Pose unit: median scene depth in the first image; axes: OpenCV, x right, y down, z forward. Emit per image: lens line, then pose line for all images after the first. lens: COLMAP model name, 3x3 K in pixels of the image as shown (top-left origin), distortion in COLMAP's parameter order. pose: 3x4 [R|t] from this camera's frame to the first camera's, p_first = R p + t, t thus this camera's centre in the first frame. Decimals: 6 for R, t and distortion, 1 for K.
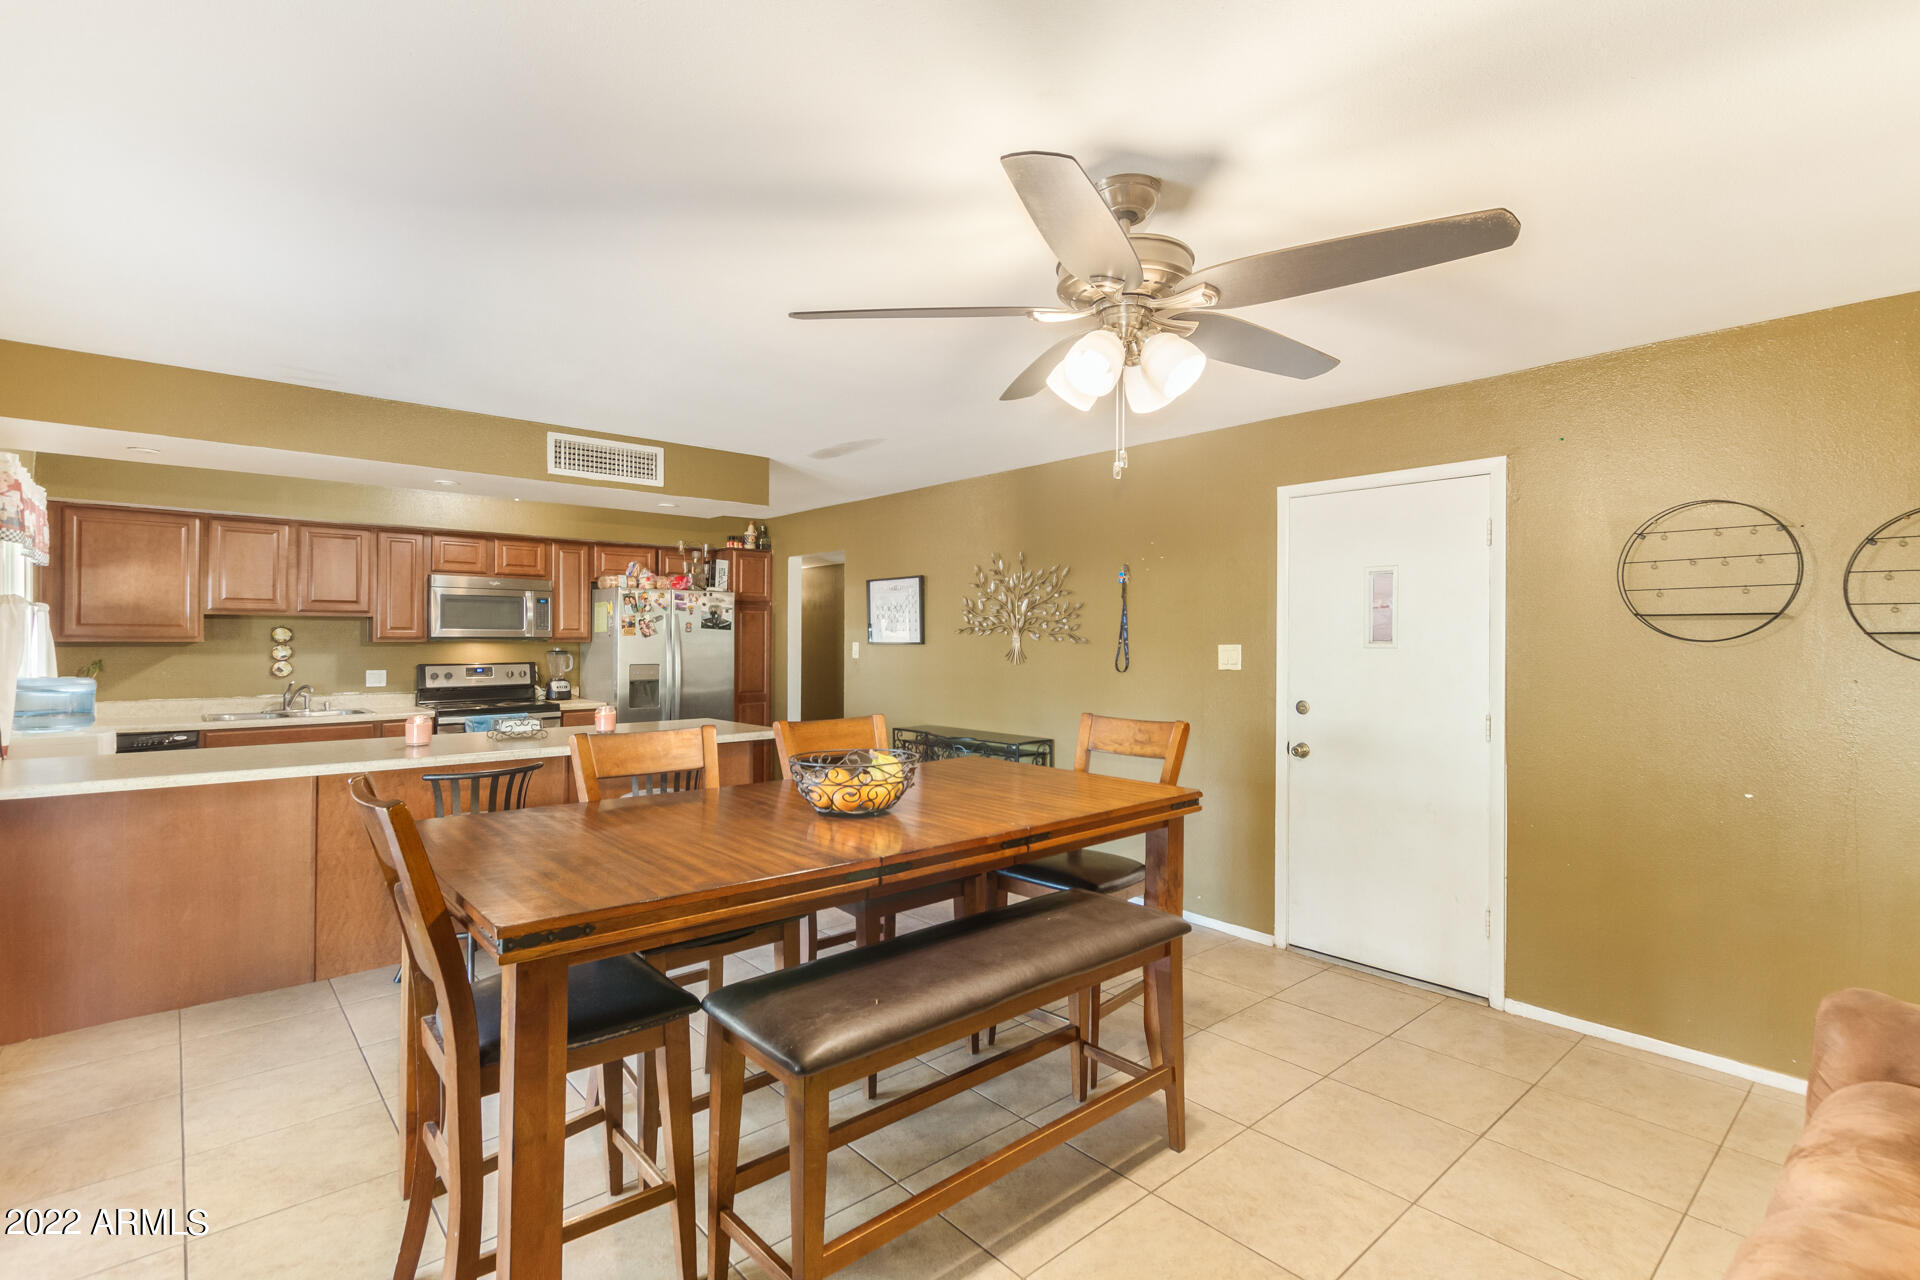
lens RADIAL K [[909.3, 0, 972.6], [0, 909.3, 641.1], [0, 0, 1]] dist [0.011769, -0.006503]
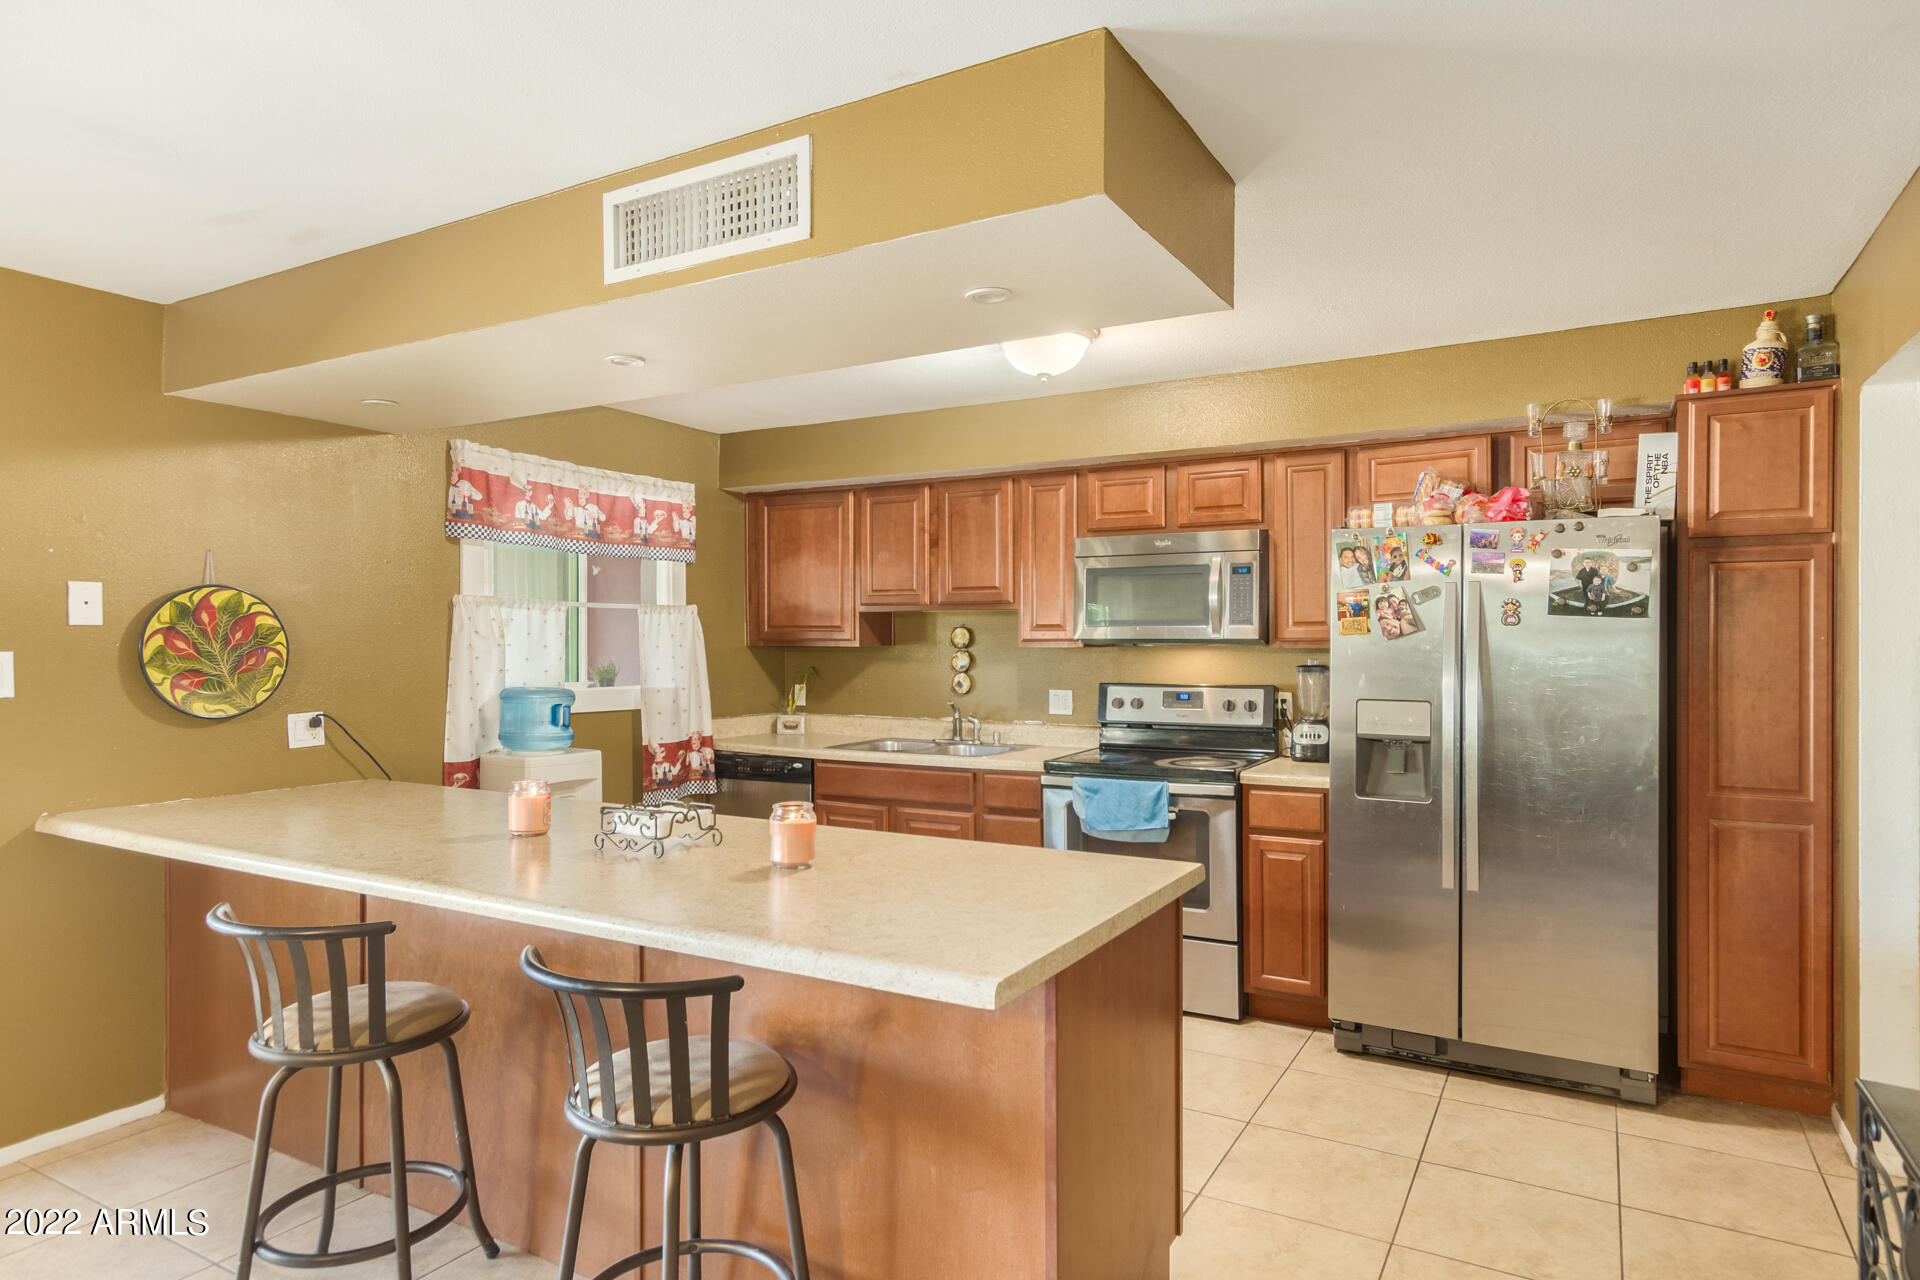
lens RADIAL K [[1093.1, 0, 991.7], [0, 1093.1, 643.6], [0, 0, 1]] dist [0.008530, 0.006061]
pose [[0.333423, 0.002594, -0.942774, 0.072938], [0.005021, 0.999977, 0.004527, -0.005088], [0.942764, -0.006243, 0.333402, 0.648920]]
